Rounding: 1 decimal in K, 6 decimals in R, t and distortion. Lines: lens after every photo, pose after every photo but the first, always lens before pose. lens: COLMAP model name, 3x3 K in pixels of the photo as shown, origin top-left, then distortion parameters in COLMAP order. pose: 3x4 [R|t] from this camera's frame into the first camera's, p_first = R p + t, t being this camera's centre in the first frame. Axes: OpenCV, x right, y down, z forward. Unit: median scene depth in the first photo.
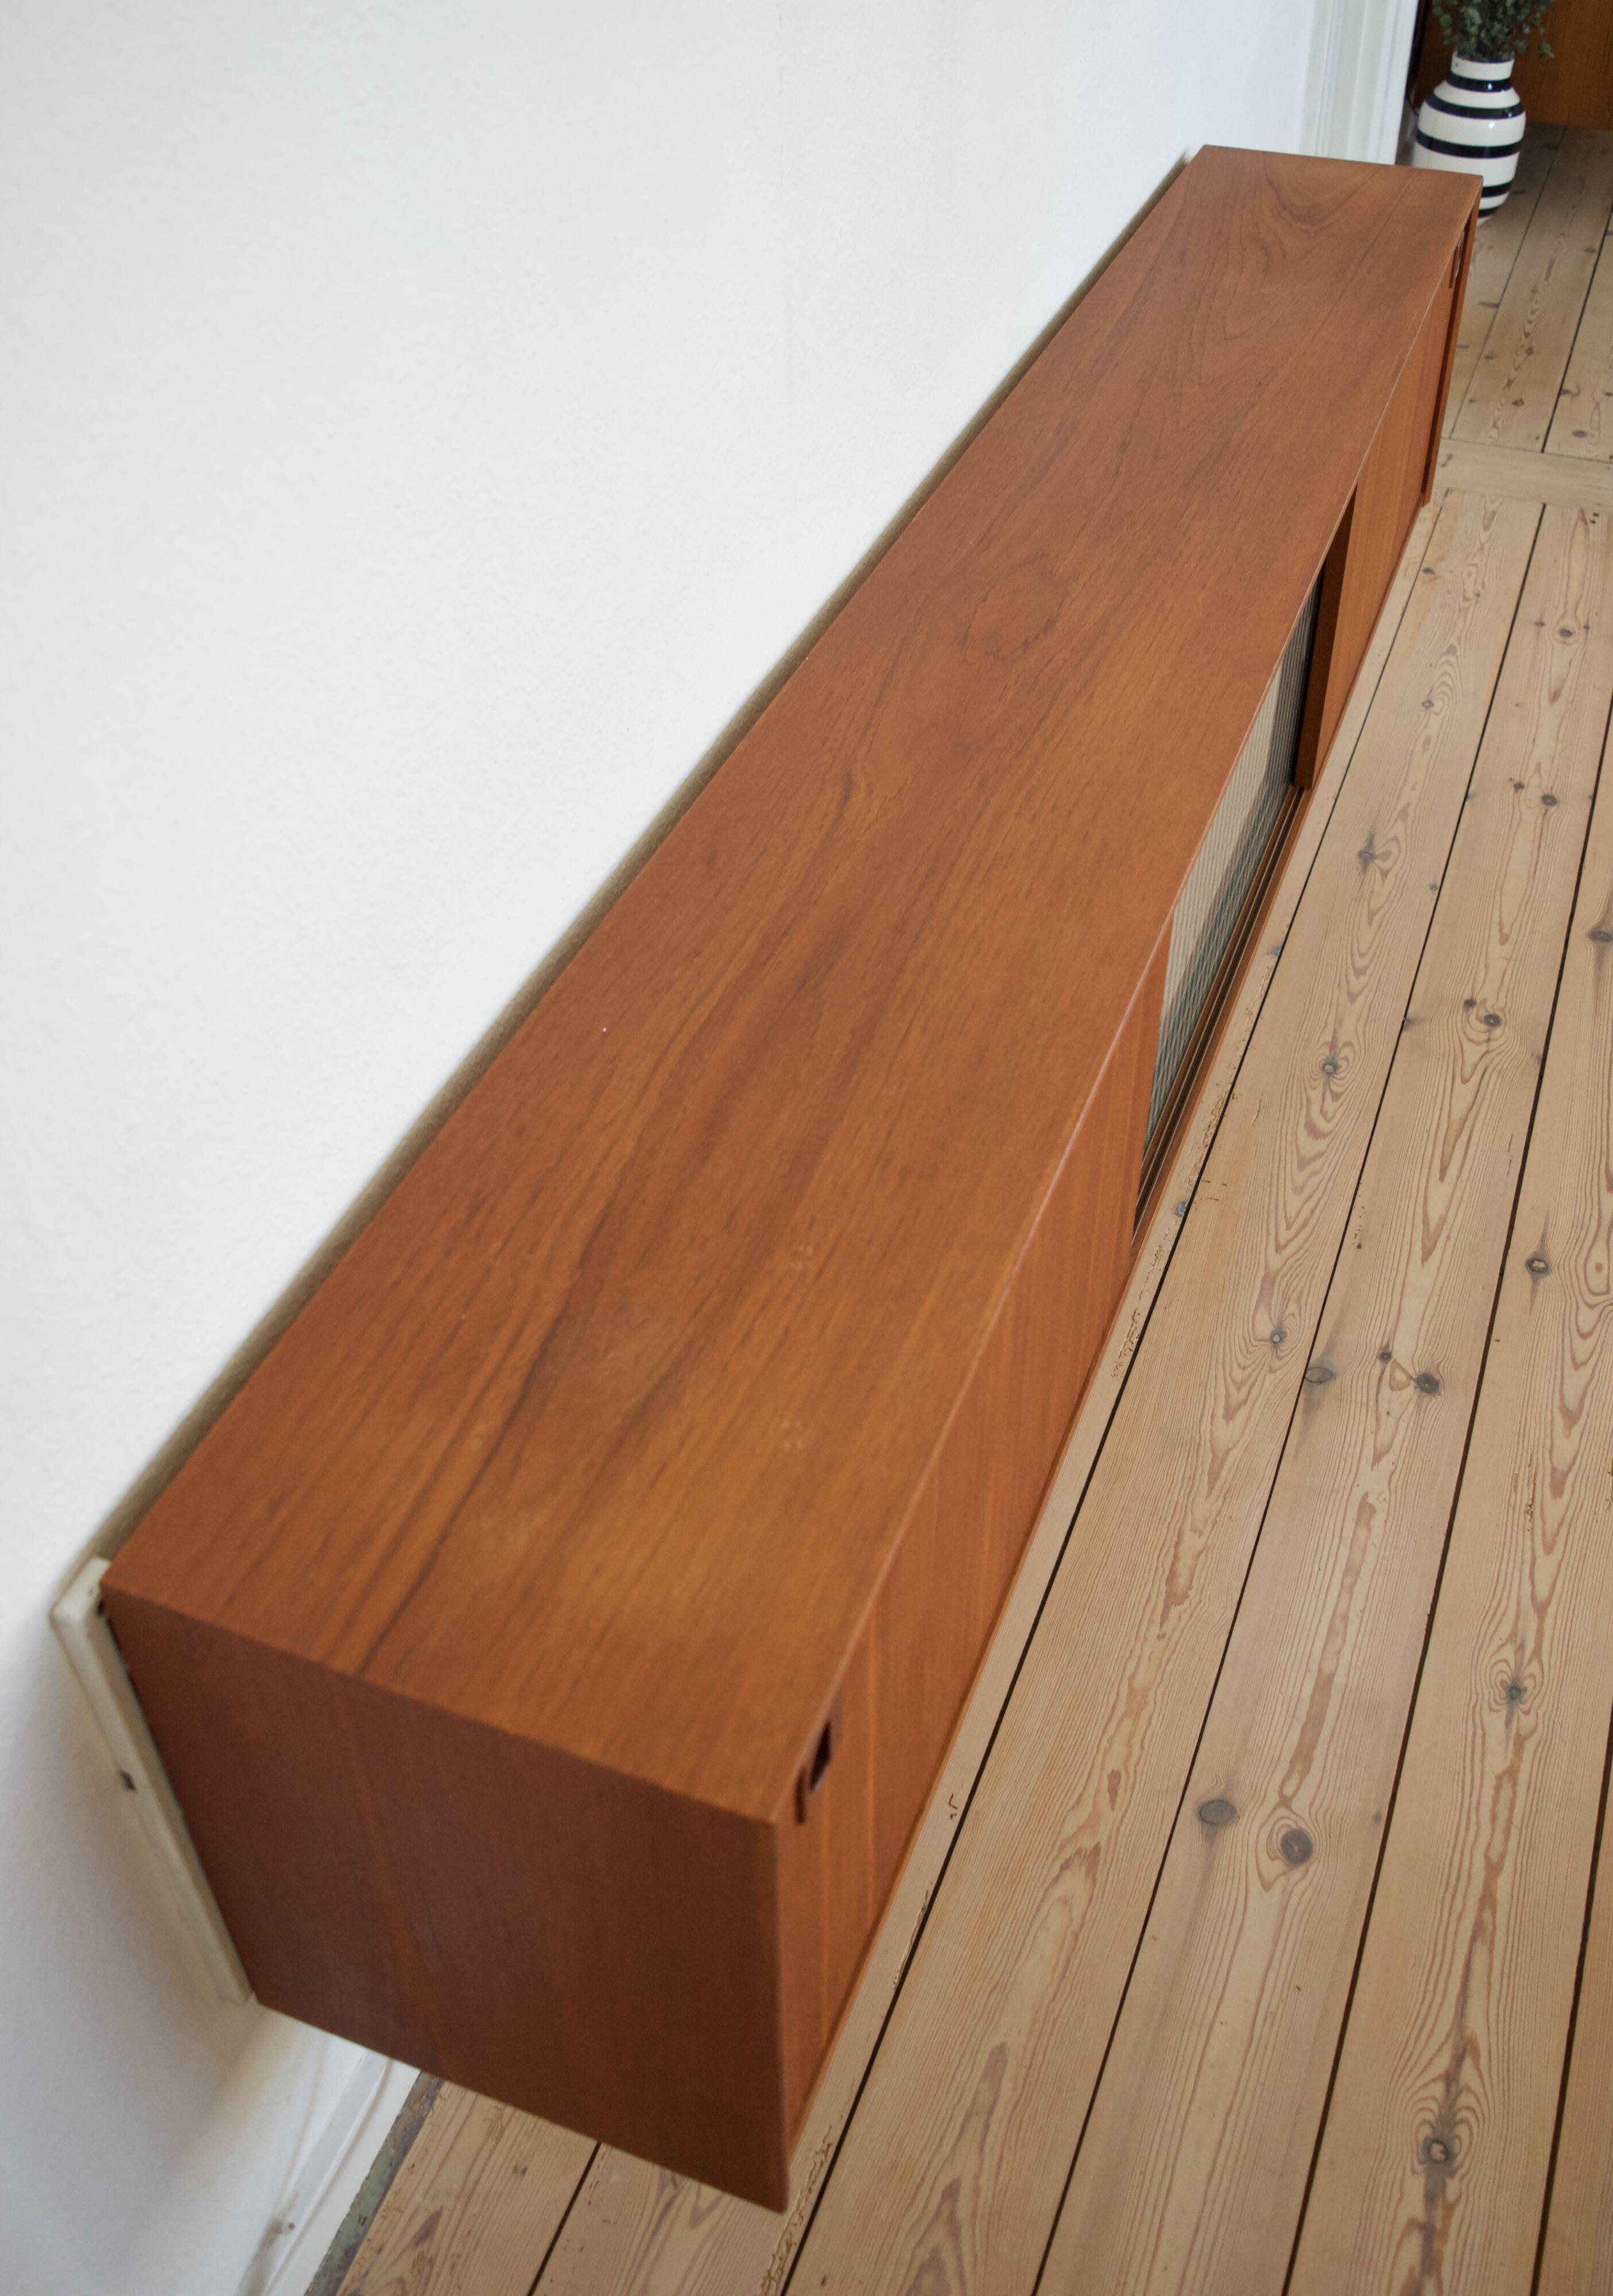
lens RADIAL K [[2181.2, 0, 815.7], [0, 2181.2, 1070.2], [0, 0, 1]] dist [-0.080999, 0.000000]
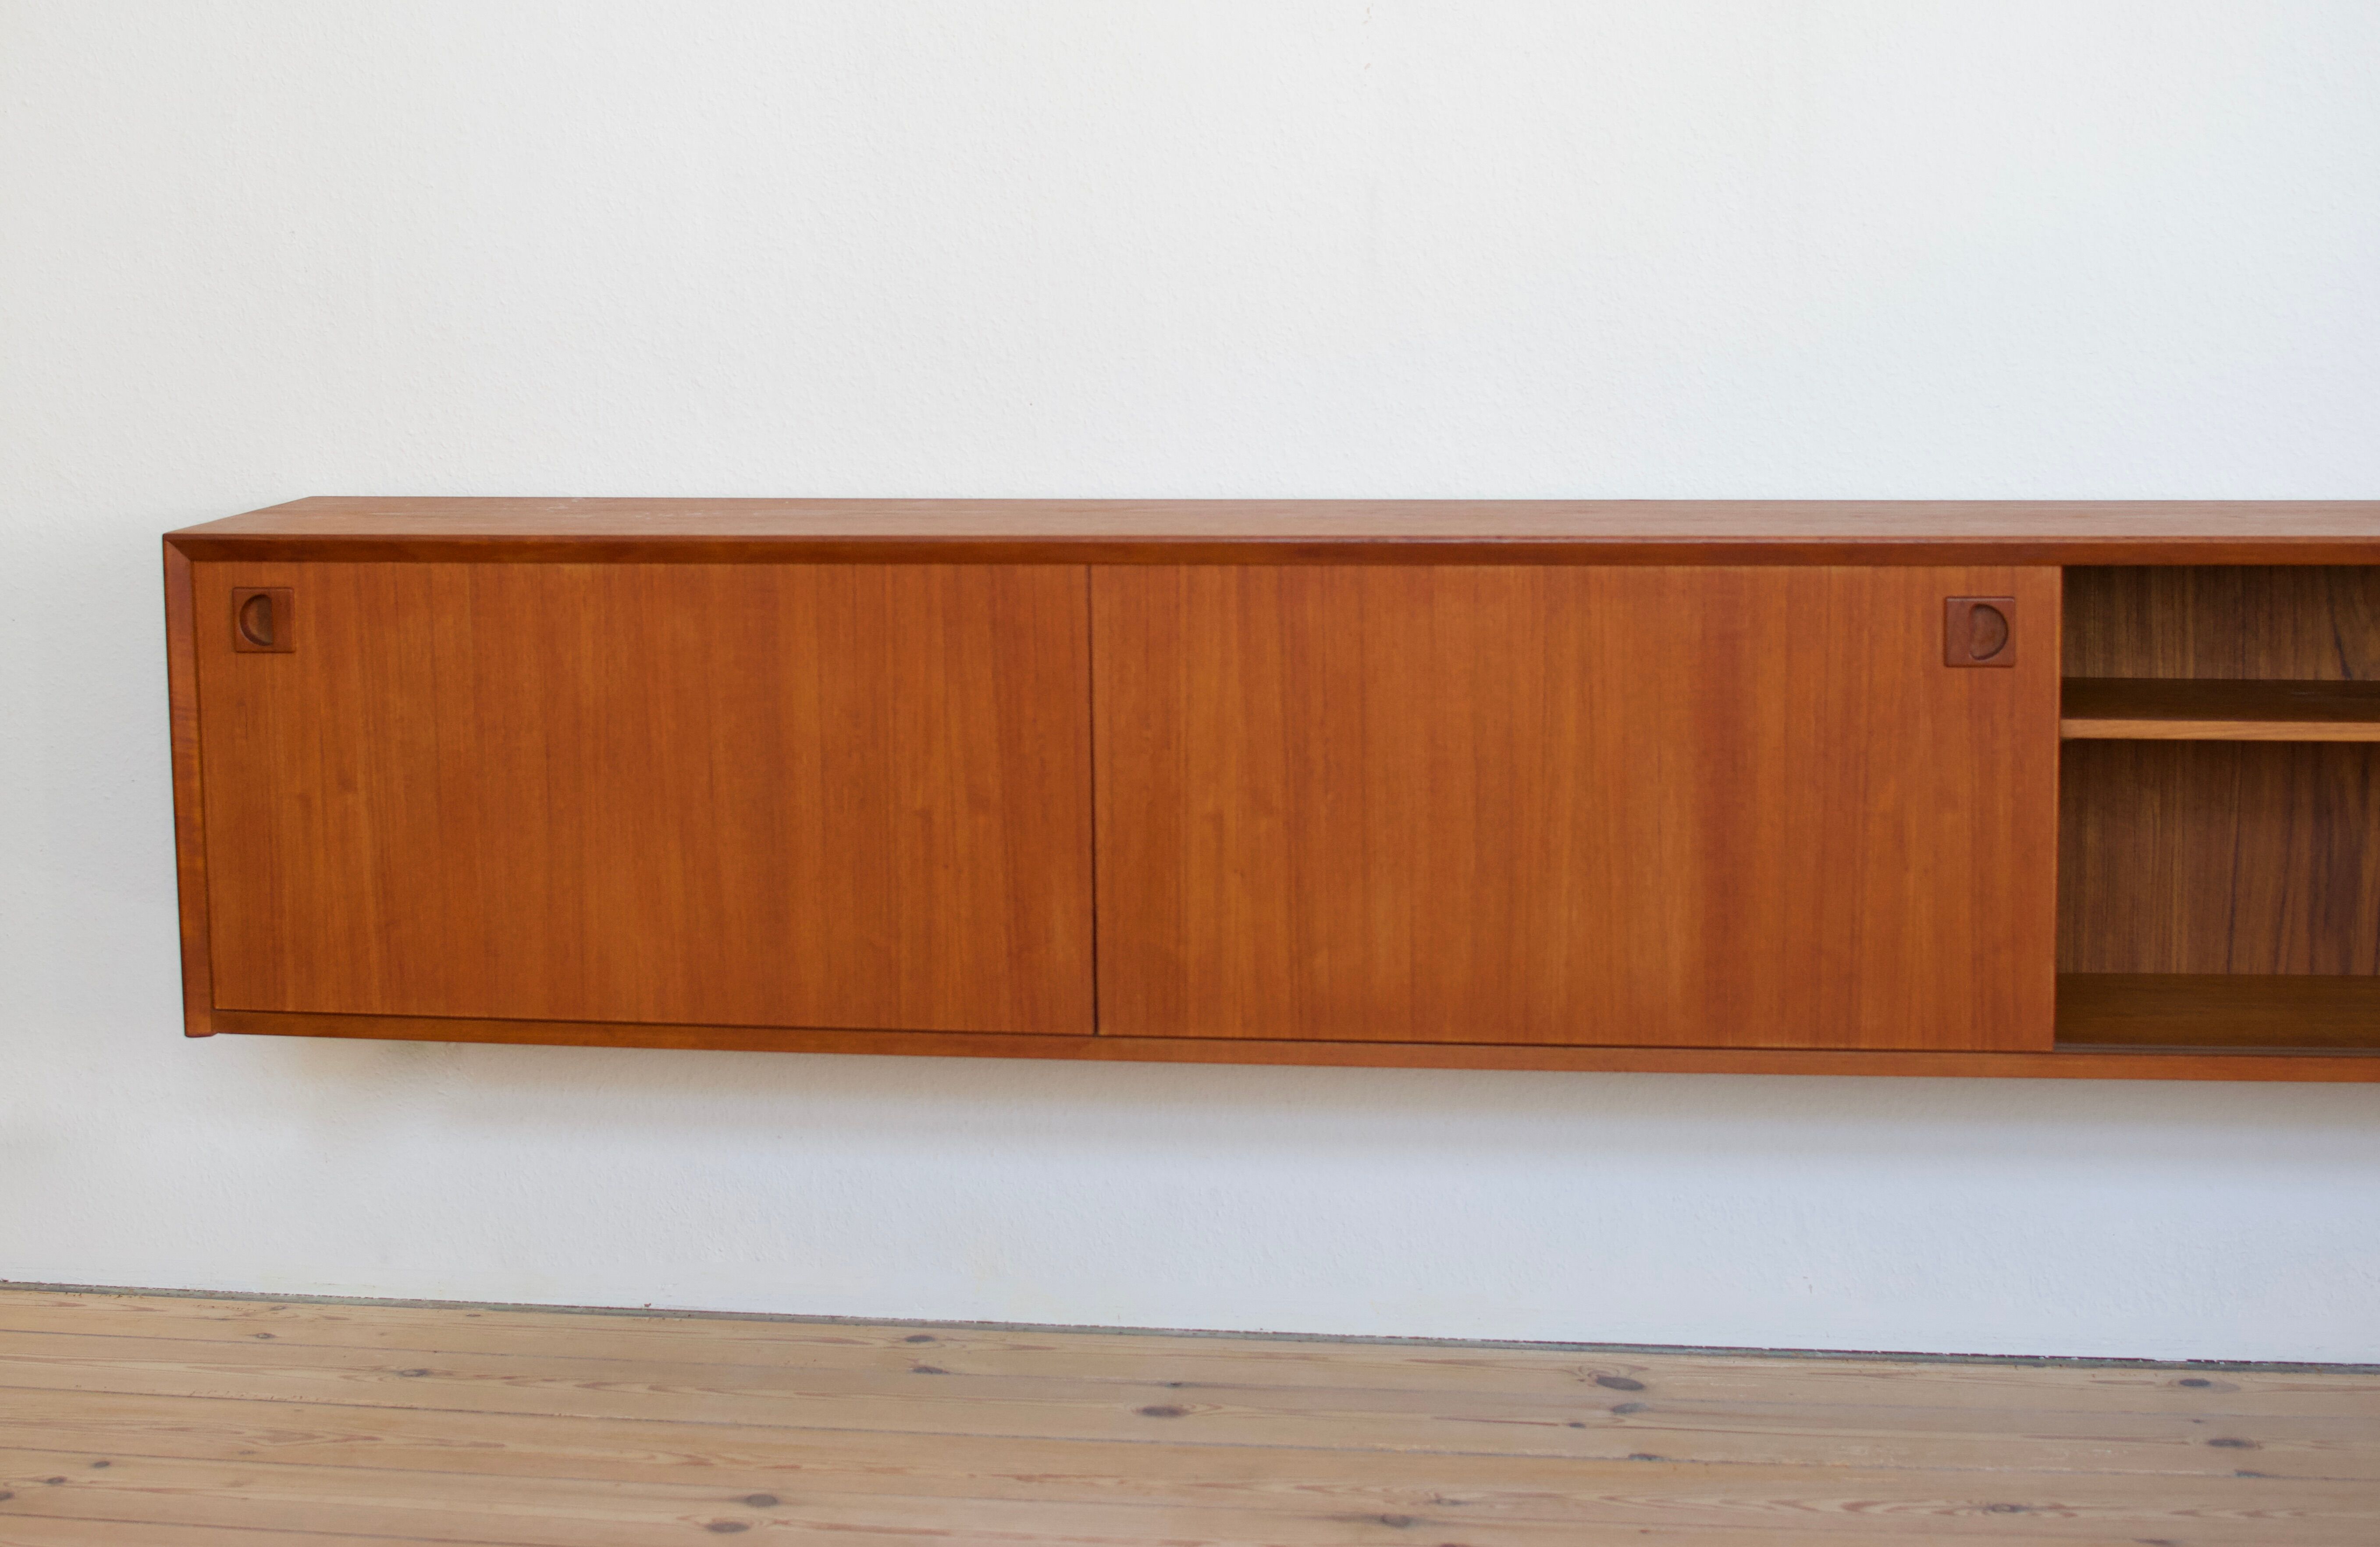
lens RADIAL K [[4014.9, 0, 1068.9], [0, 4014.9, 669.8], [0, 0, 1]] dist [-0.163652, 0.000000]
pose [[0.183471, 0.123328, -0.975258, 1.537790], [-0.624438, 0.780850, -0.018729, 0.000264], [0.759220, 0.612425, 0.220274, 0.386673]]
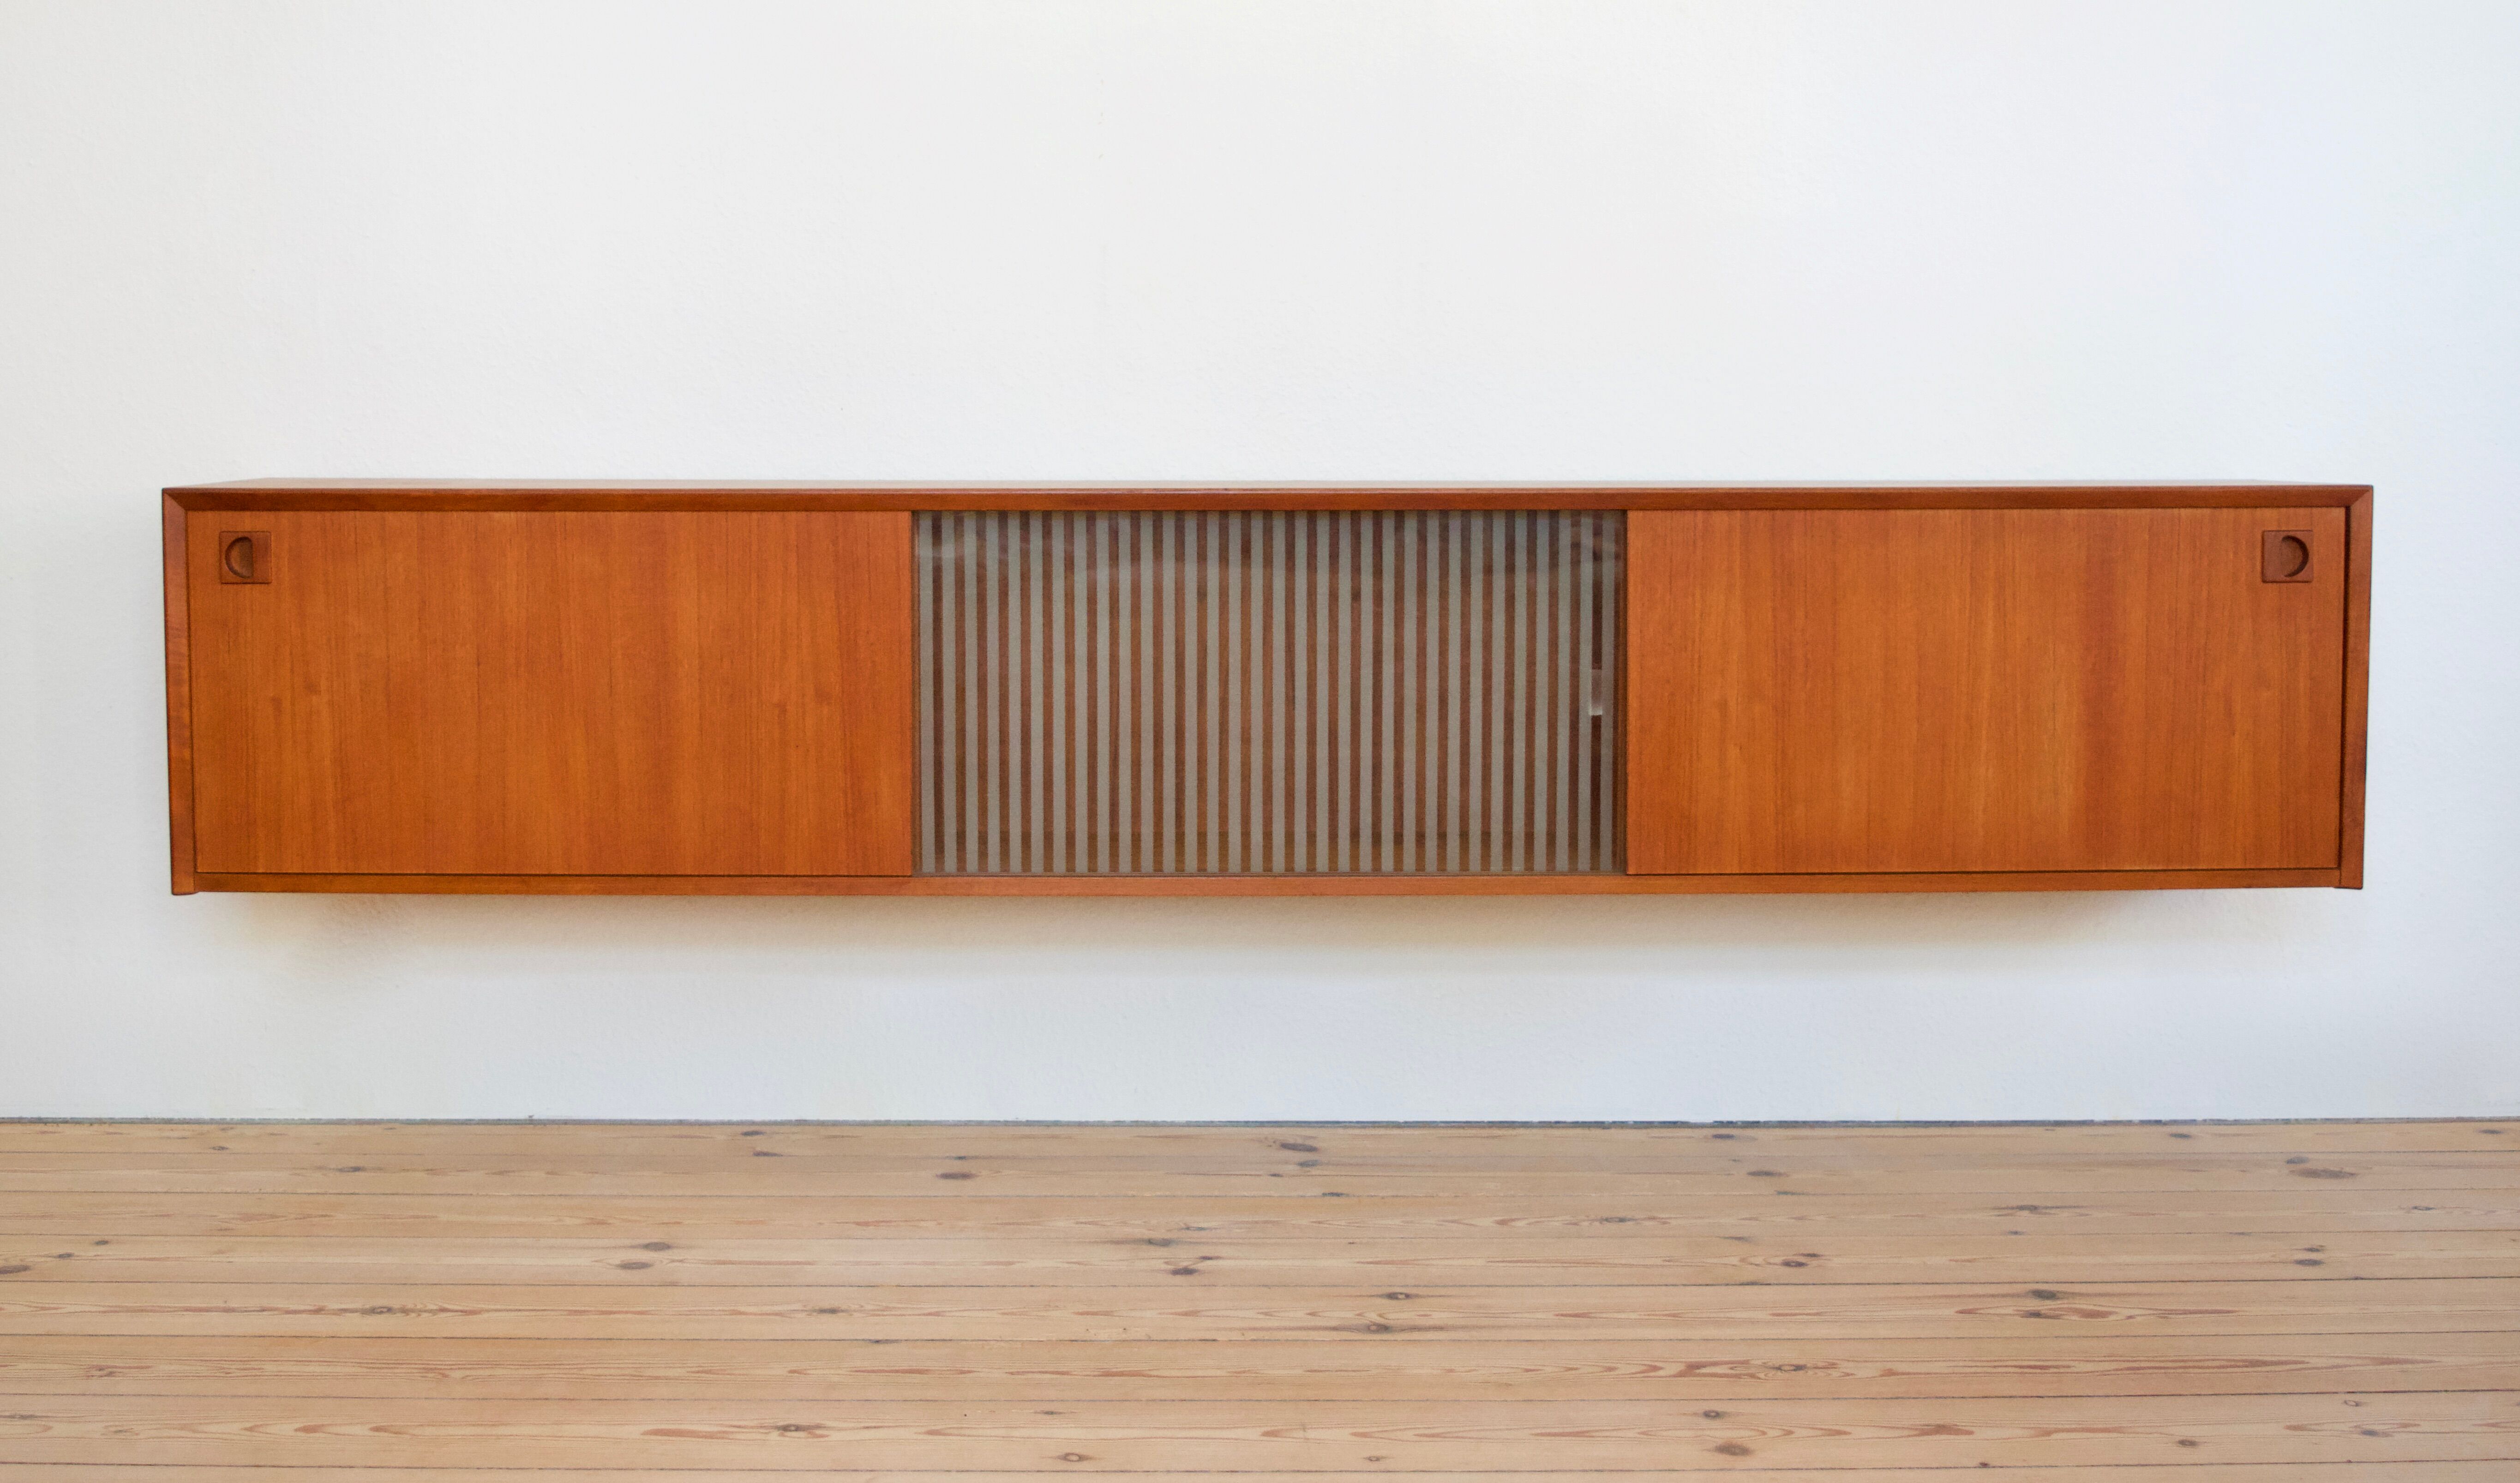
lens RADIAL K [[2877.6, 0, 1179.9], [0, 2877.6, 605.2], [0, 0, 1]] dist [-0.069770, 0.000000]
pose [[0.356308, 0.067089, -0.931957, 1.430915], [-0.605471, 0.776253, -0.175604, 0.135147], [0.711653, 0.626842, 0.317205, 0.376033]]
